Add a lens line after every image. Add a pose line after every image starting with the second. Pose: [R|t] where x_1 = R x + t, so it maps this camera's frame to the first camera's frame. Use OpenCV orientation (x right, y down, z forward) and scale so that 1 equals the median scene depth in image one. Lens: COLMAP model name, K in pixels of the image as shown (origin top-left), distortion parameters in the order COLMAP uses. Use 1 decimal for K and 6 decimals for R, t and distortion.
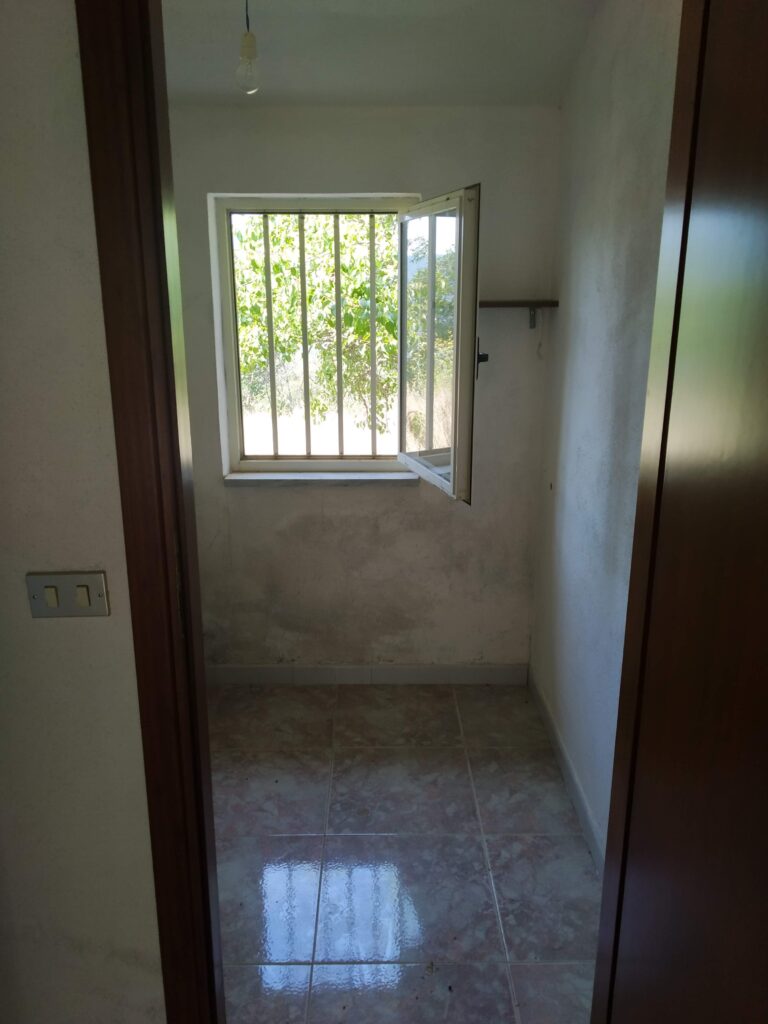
lens RADIAL K [[786.7, 0, 378.3], [0, 786.7, 509.7], [0, 0, 1]] dist [0.053413, -0.061602]
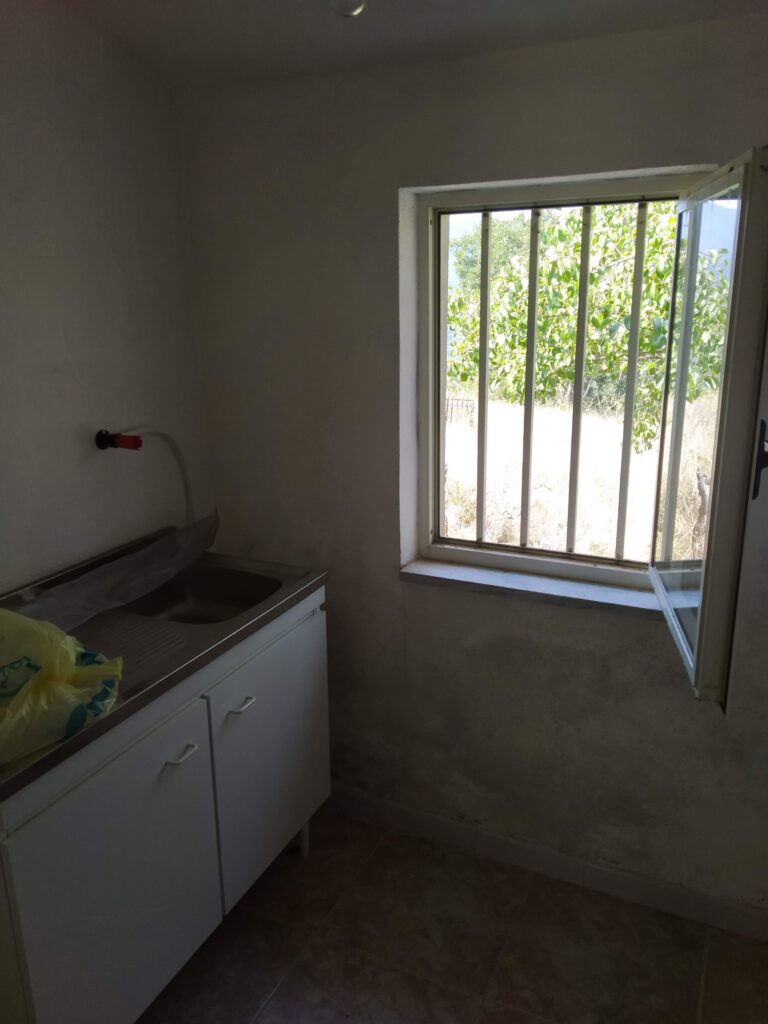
lens RADIAL K [[786.7, 0, 386.4], [0, 786.7, 511.7], [0, 0, 1]] dist [0.053413, -0.061602]
pose [[0.901308, 0.109224, -0.419183, 0.096595], [-0.105082, 0.993915, 0.033036, -0.114320], [0.420240, 0.014273, 0.907301, 0.307531]]
